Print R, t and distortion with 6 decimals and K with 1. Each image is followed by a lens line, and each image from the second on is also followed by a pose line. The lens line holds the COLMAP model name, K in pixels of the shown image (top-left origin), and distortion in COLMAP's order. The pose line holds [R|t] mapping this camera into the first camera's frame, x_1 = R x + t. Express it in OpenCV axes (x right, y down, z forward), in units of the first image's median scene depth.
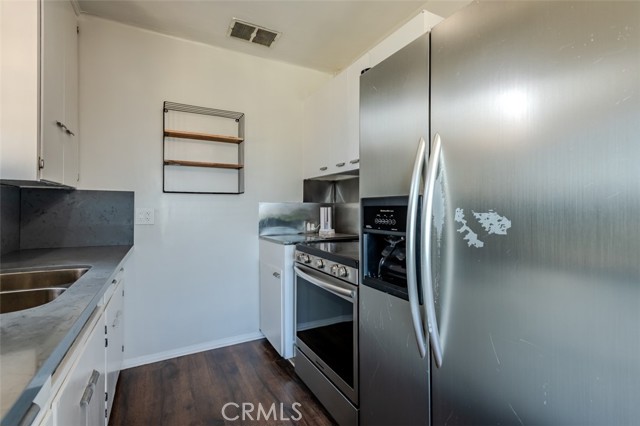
lens RADIAL K [[302.0, 0, 325.4], [0, 302.0, 208.7], [0, 0, 1]] dist [0.012810, -0.001446]
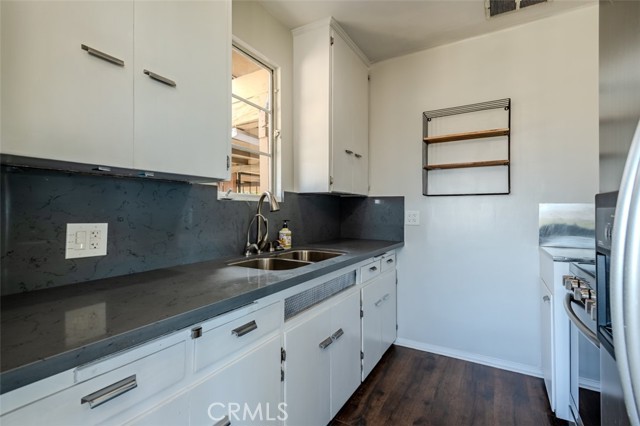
lens RADIAL K [[302.0, 0, 322.4], [0, 302.0, 210.1], [0, 0, 1]] dist [0.012810, -0.001446]
pose [[0.512500, 0.001097, -0.858686, 0.207817], [-0.005061, 0.999986, -0.001743, -0.000346], [0.858672, 0.005239, 0.512499, 0.131296]]
